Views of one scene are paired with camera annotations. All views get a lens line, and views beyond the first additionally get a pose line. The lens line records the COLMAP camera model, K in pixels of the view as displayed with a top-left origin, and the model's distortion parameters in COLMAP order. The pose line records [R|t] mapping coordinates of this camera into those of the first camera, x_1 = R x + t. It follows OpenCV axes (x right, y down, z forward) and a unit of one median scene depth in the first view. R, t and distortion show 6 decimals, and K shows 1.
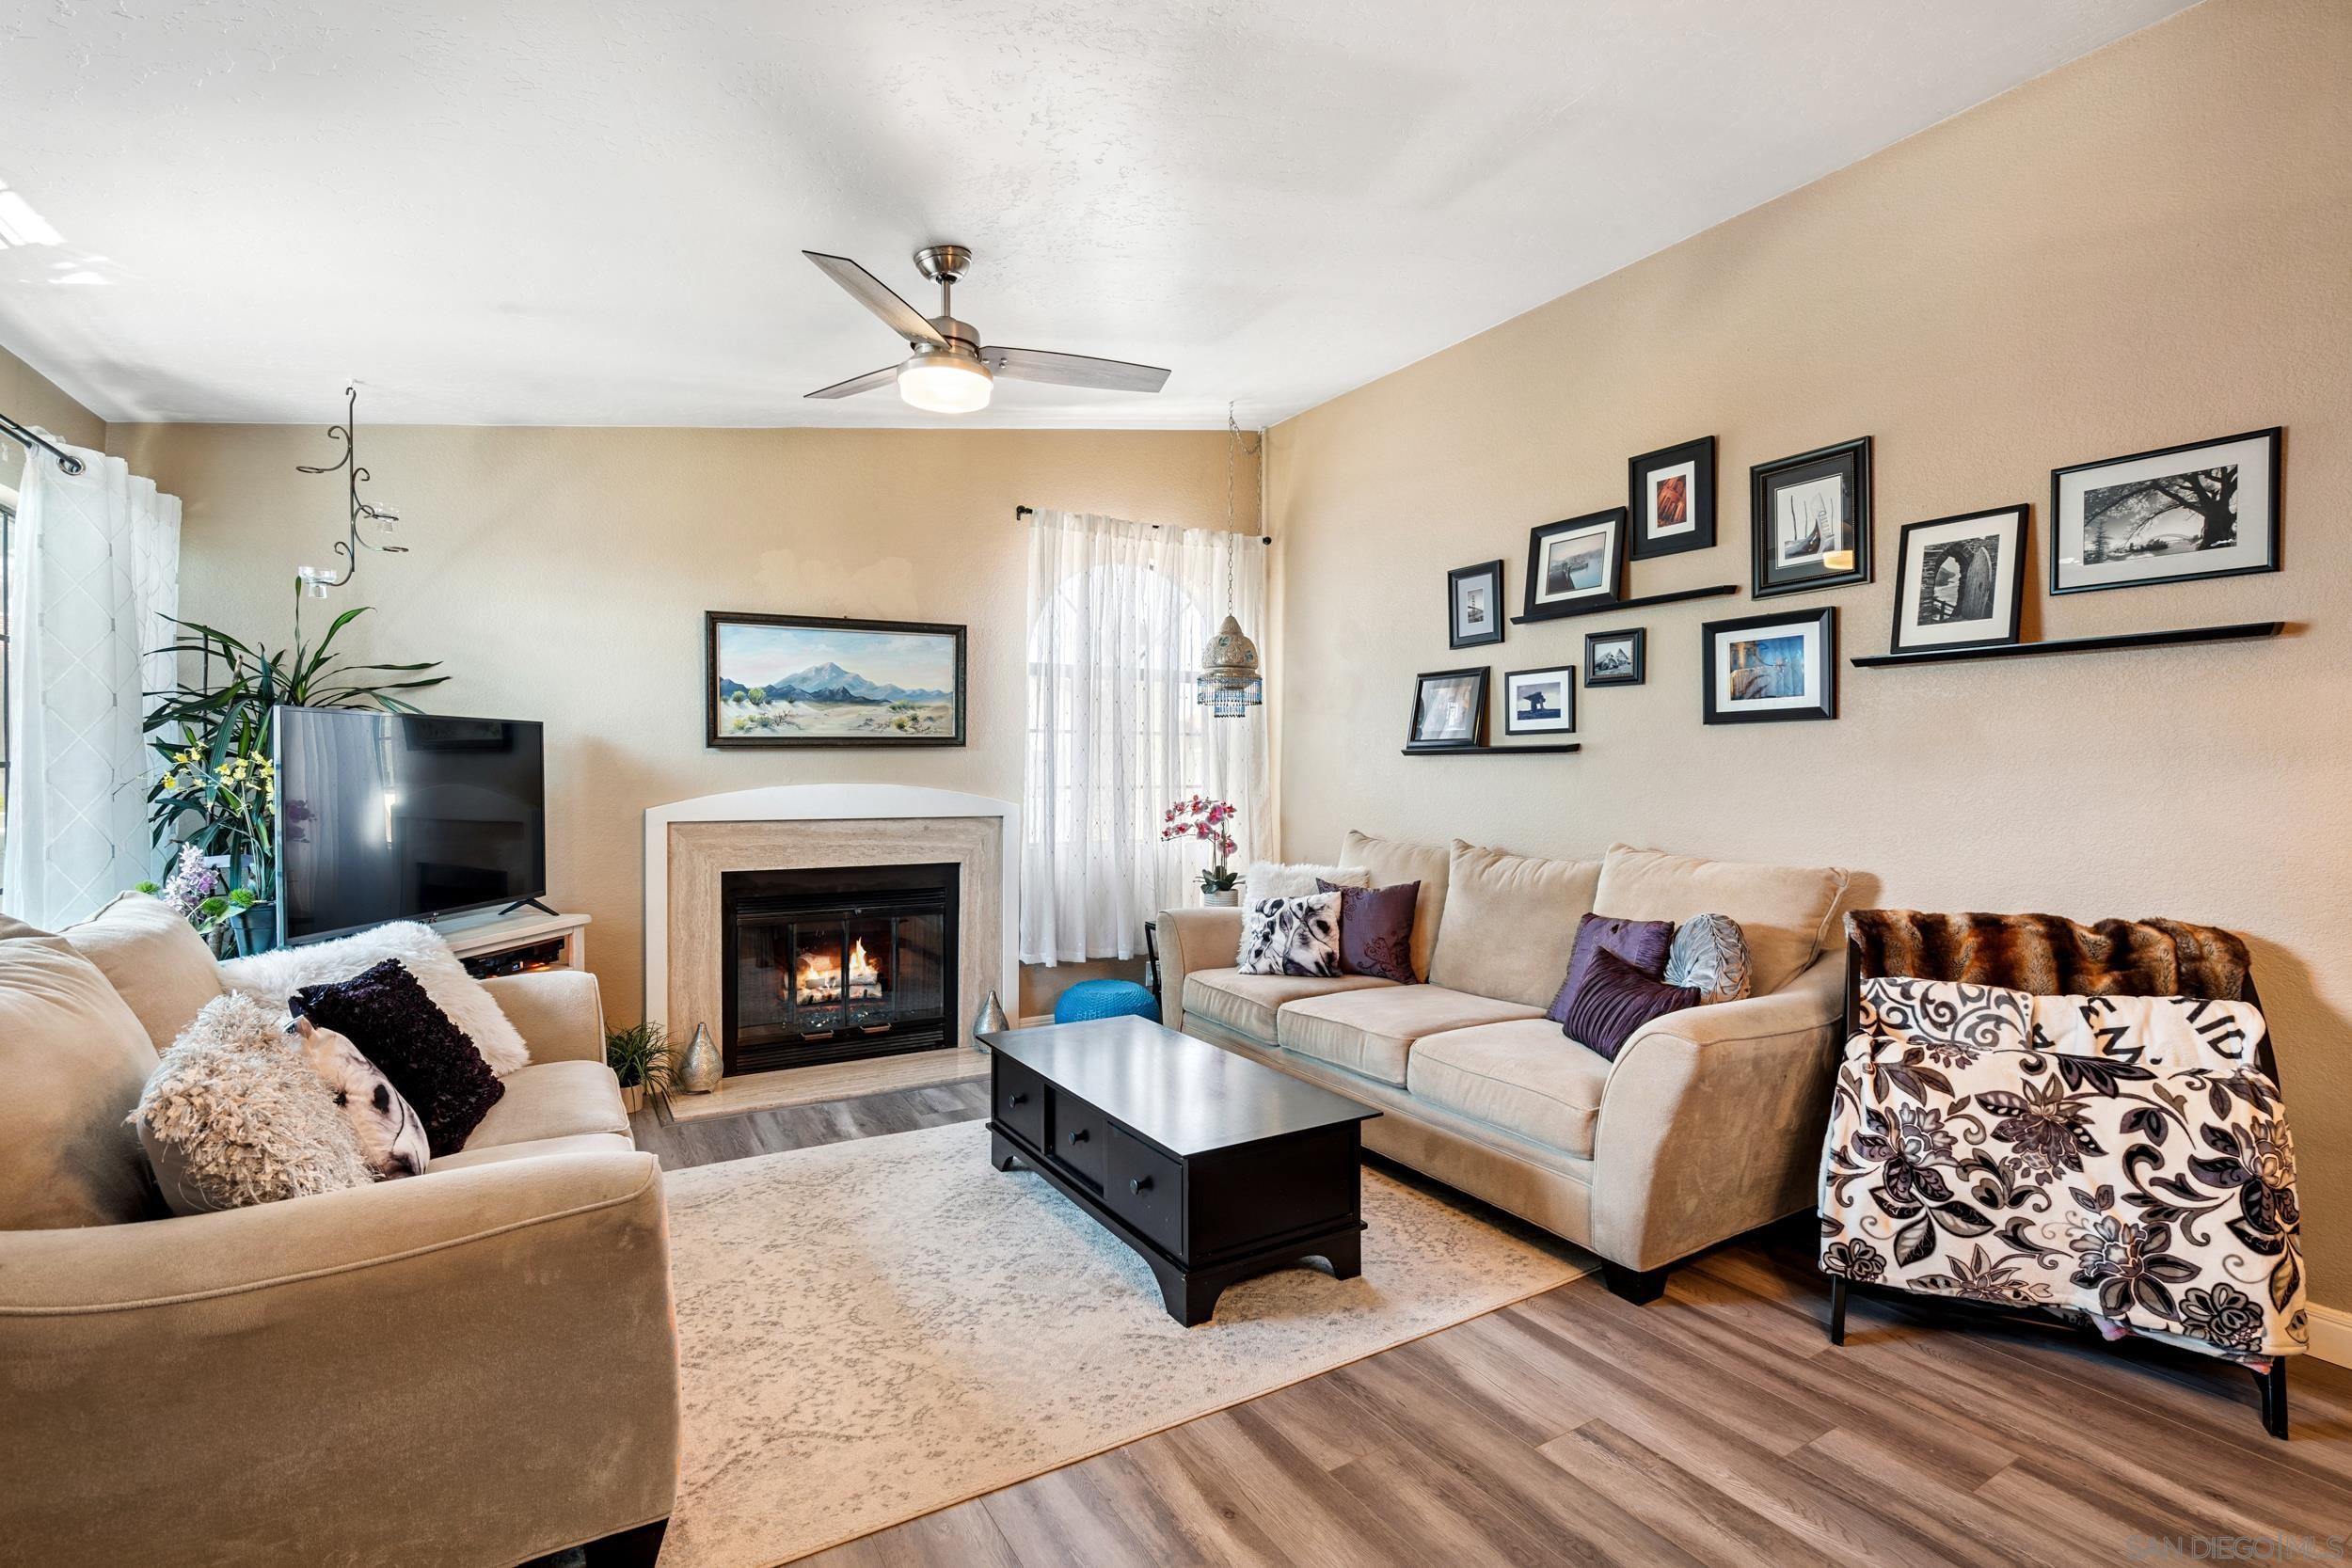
lens RADIAL K [[1077.7, 0, 1173.1], [0, 1077.7, 778.7], [0, 0, 1]] dist [-0.007285, 0.002665]
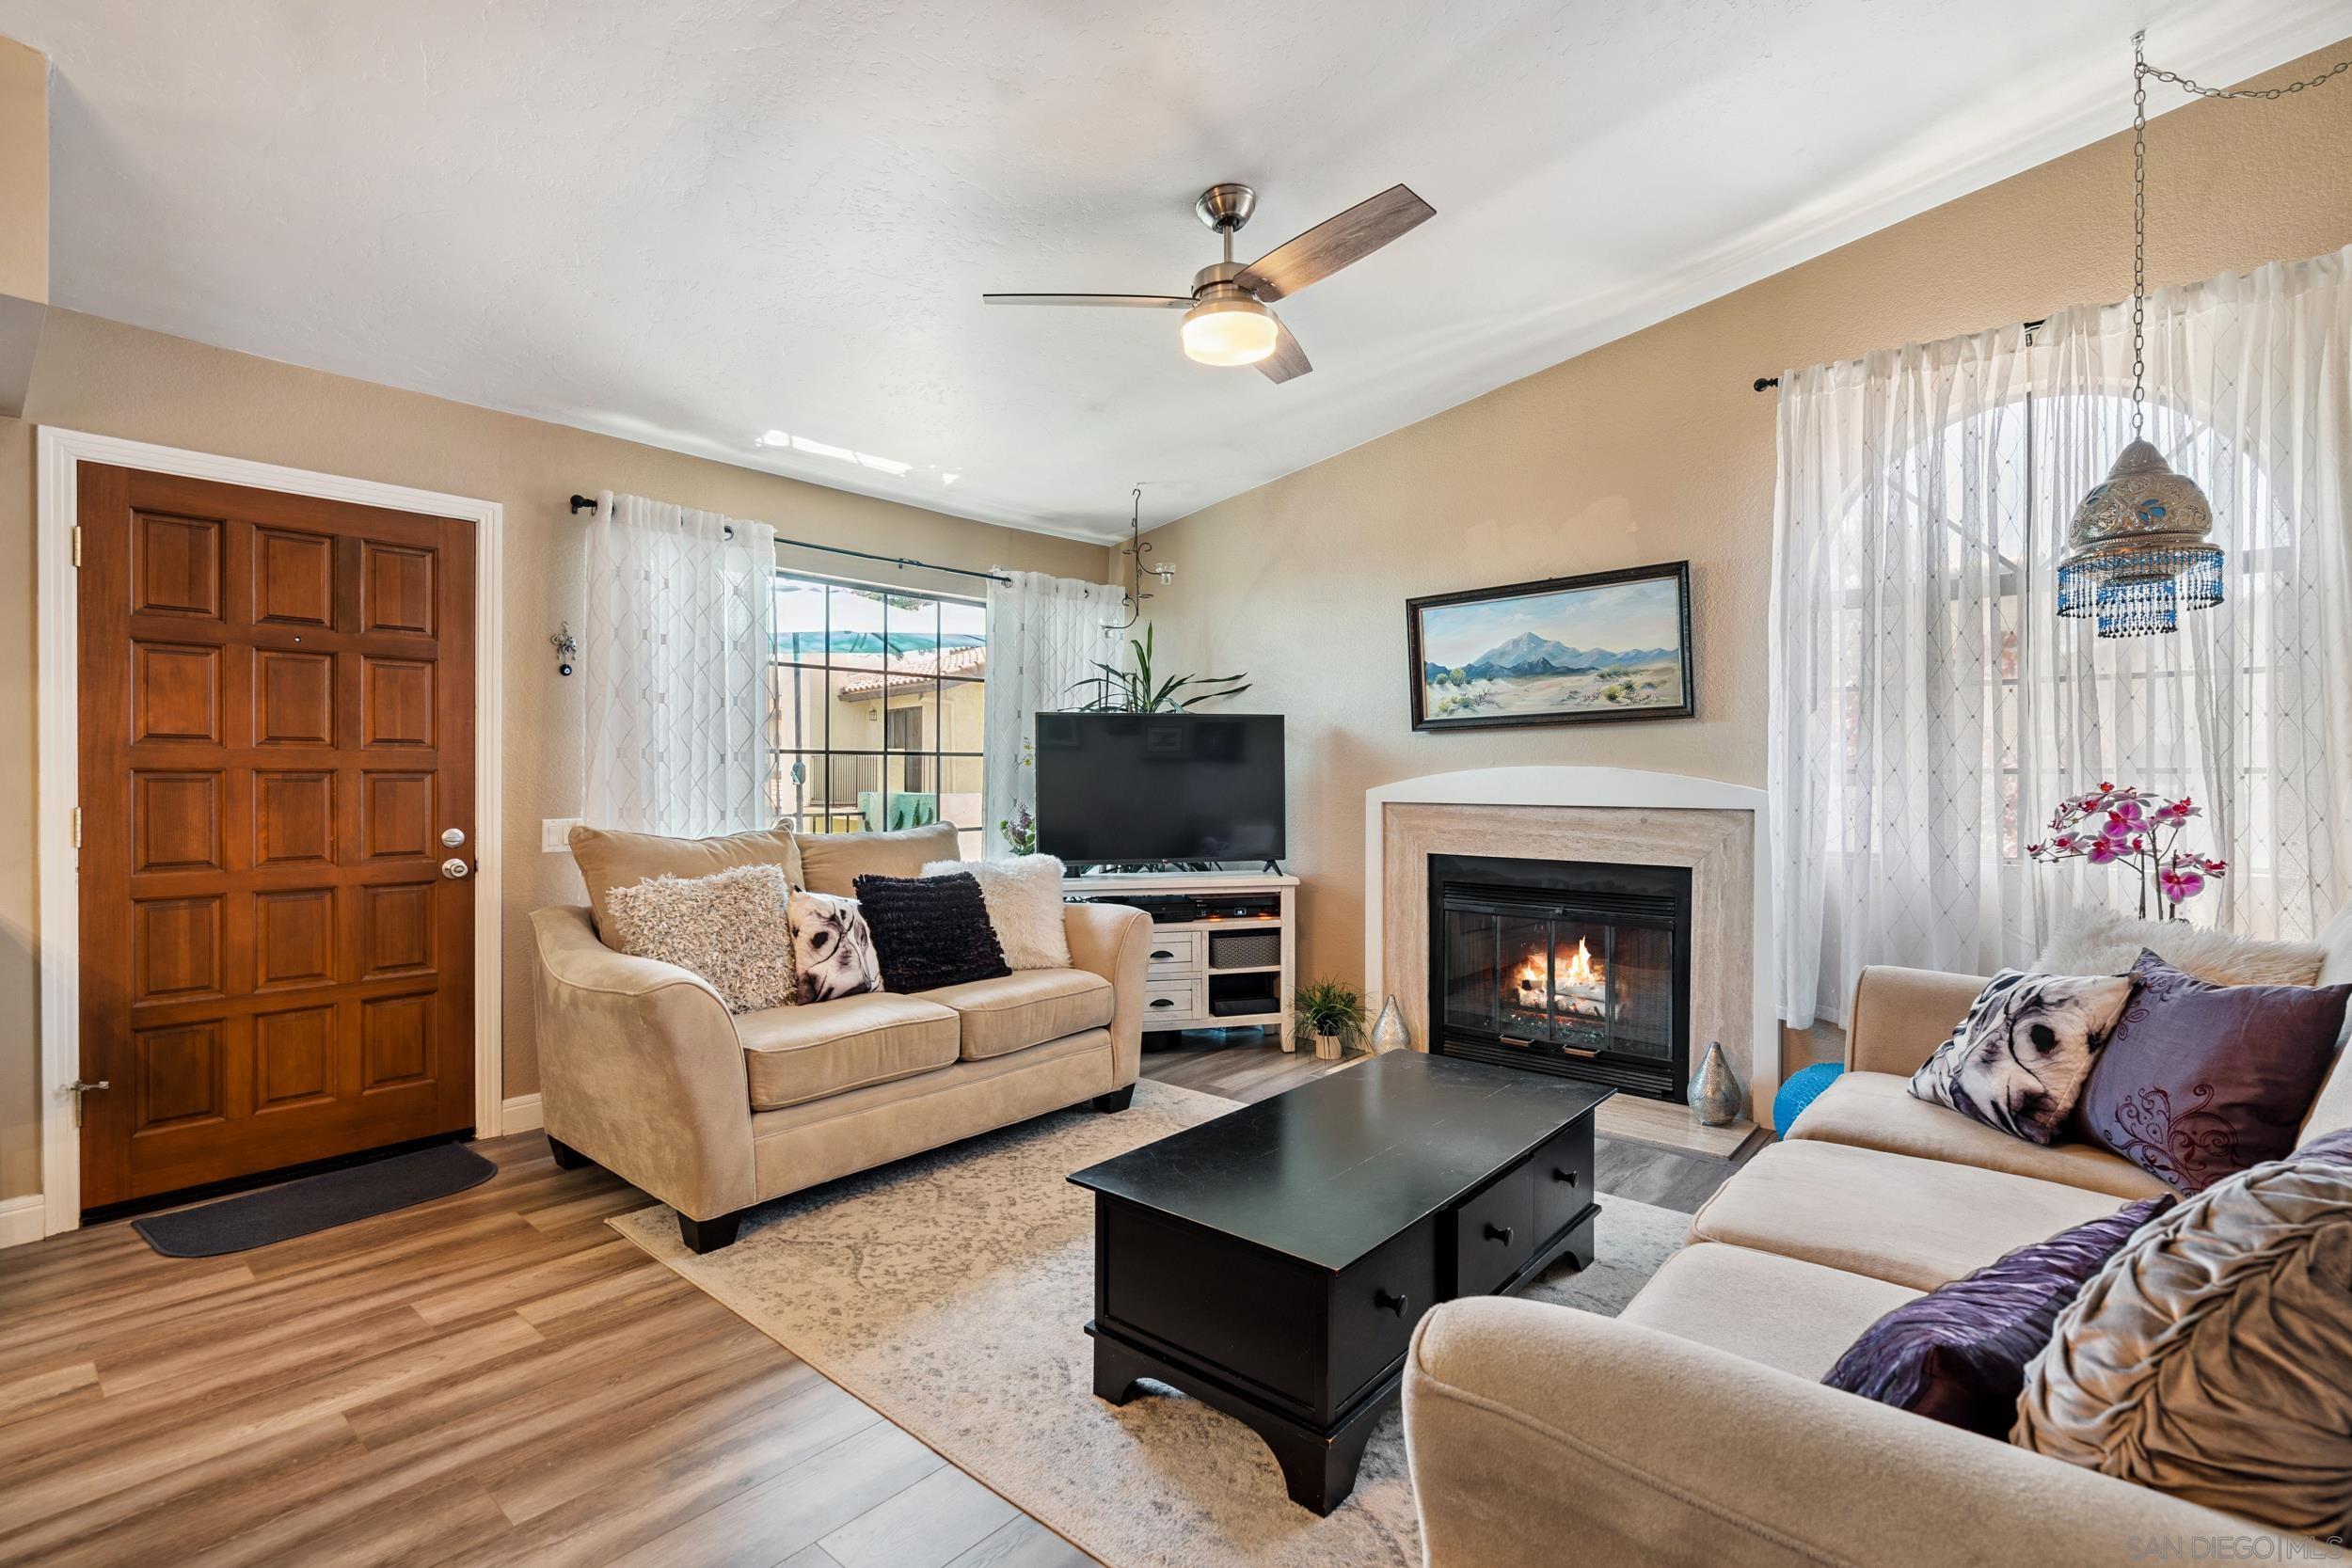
lens RADIAL K [[1077.7, 0, 1168.5], [0, 1077.7, 780.1], [0, 0, 1]] dist [-0.007285, 0.002665]
pose [[0.316876, 0.000629, -0.948467, 0.590887], [-0.007437, 0.999971, -0.001822, 0.026976], [0.948438, 0.007631, 0.316872, 0.566186]]
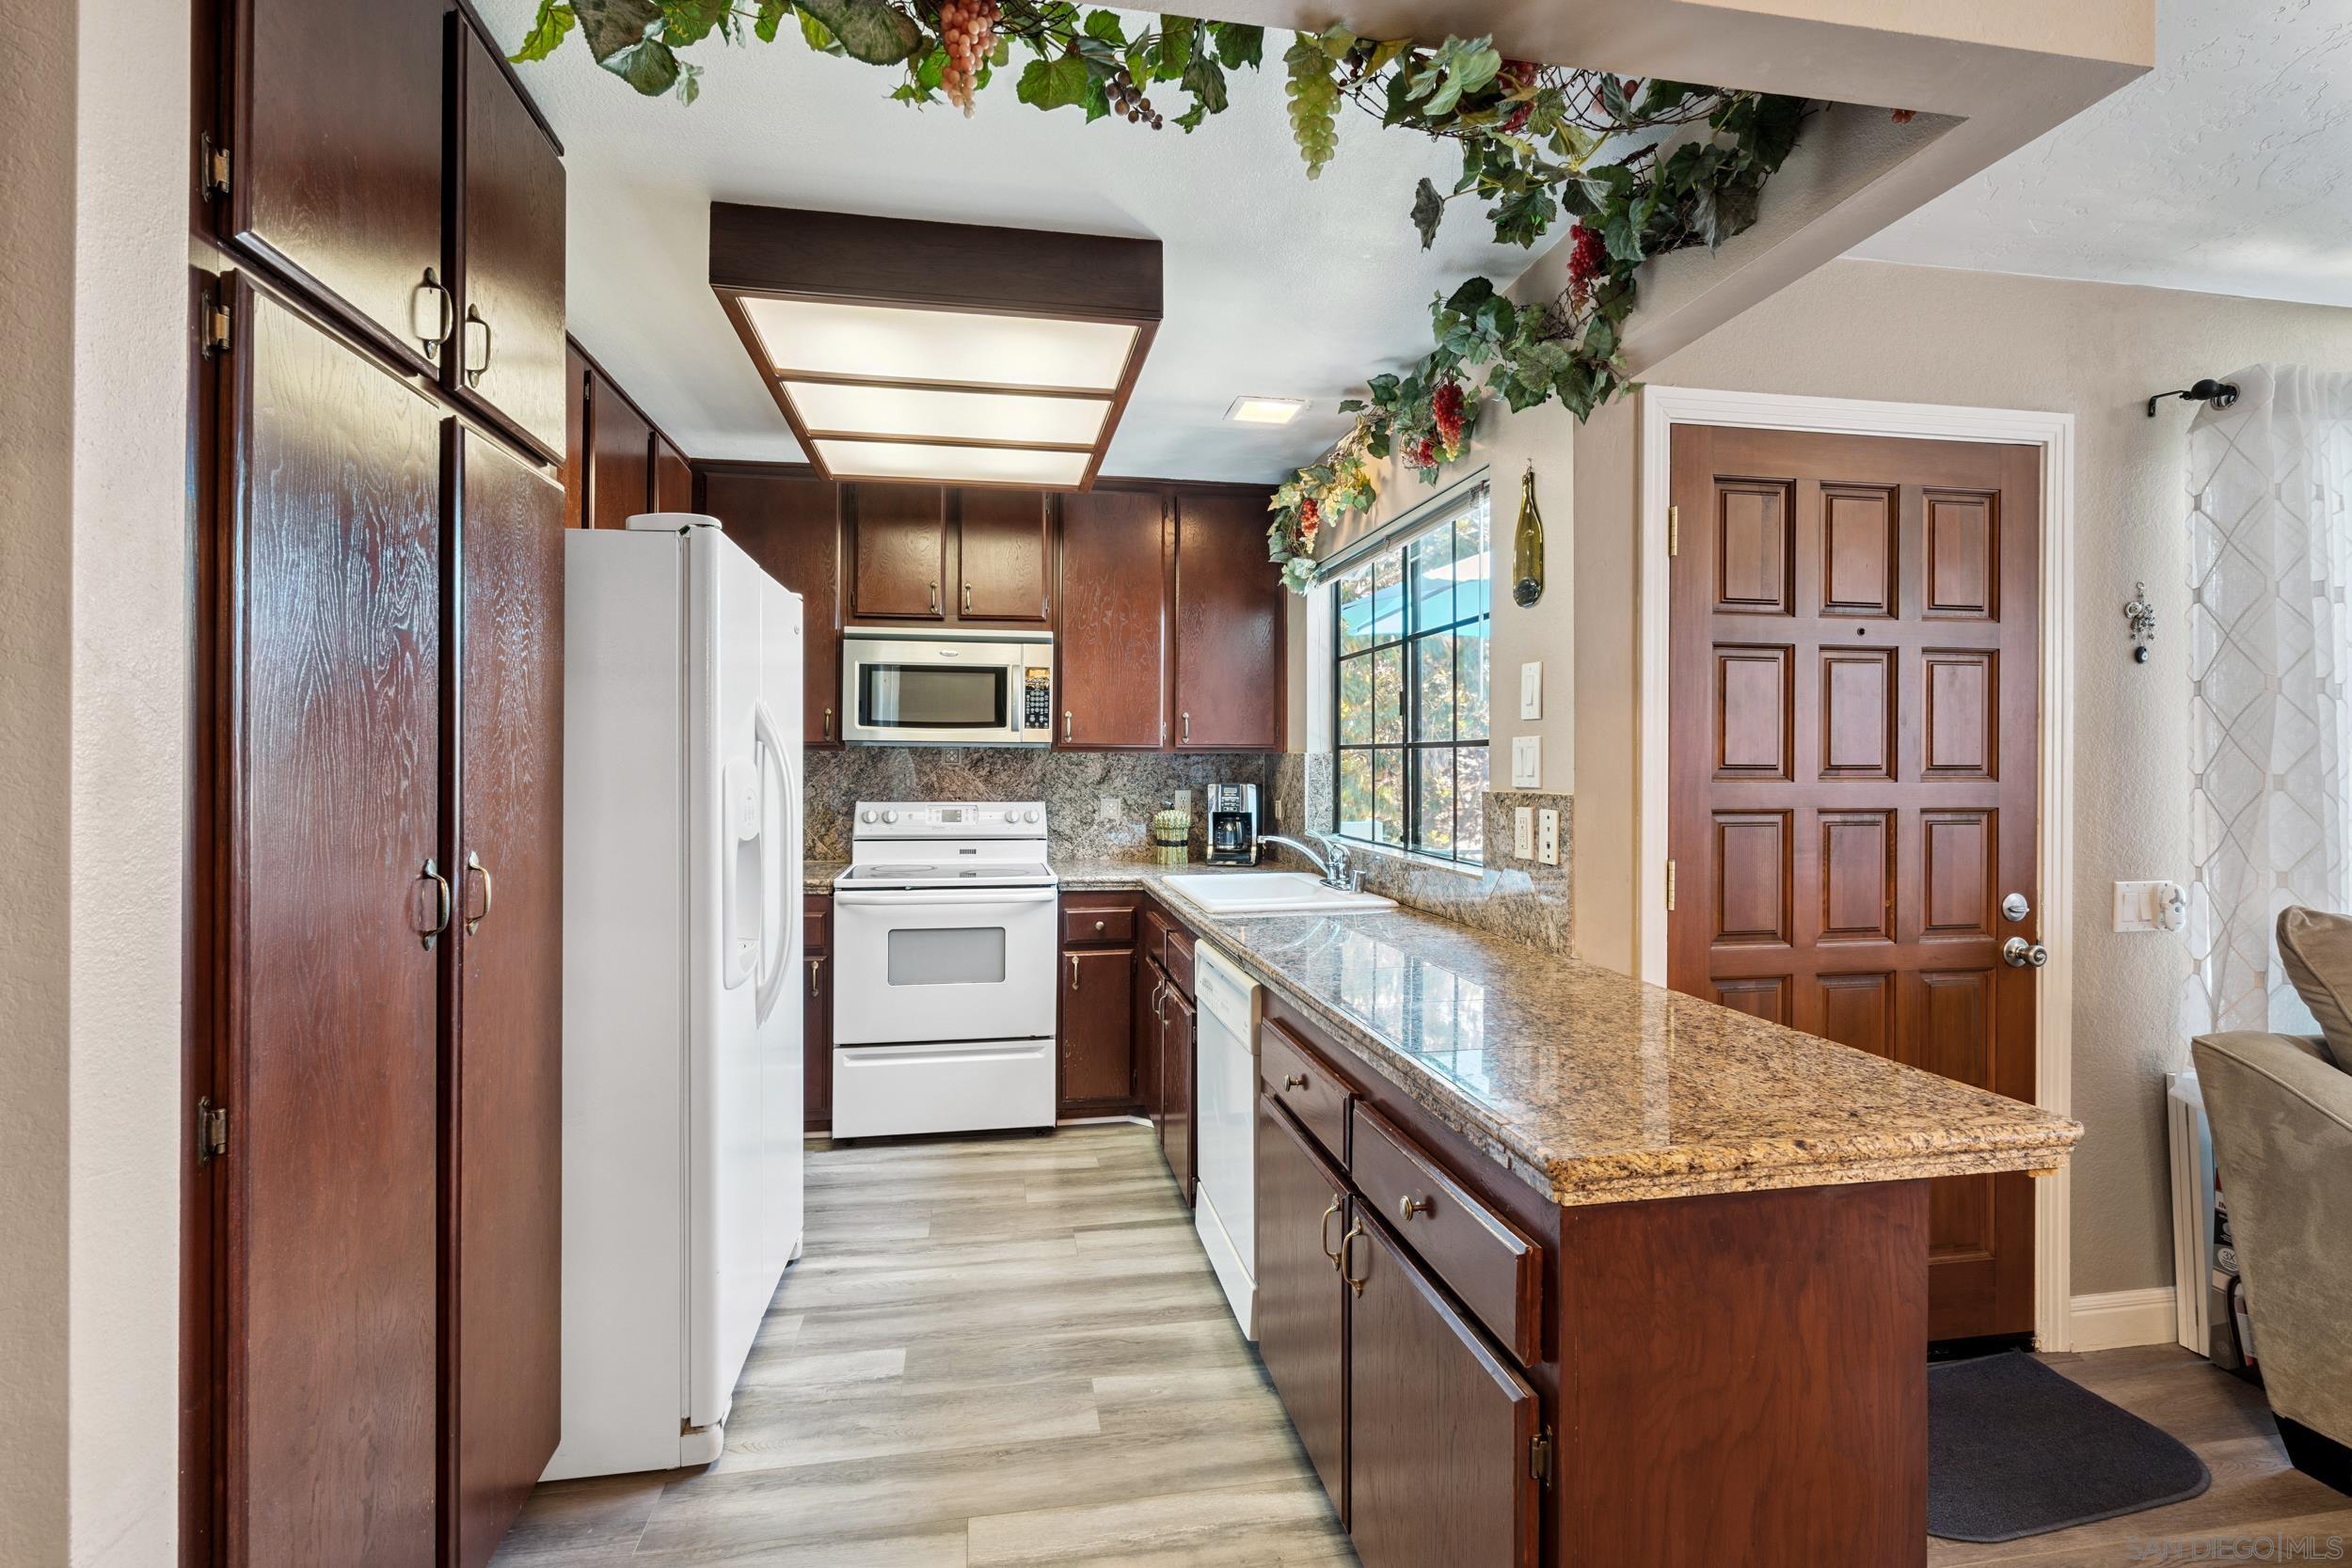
lens RADIAL K [[1077.7, 0, 1164.7], [0, 1077.7, 763.5], [0, 0, 1]] dist [-0.007285, 0.002665]
pose [[-0.364488, -0.008263, -0.931171, 0.279252], [-0.011307, 0.999926, -0.004447, 0.001805], [0.931139, 0.008908, -0.364555, 0.004953]]
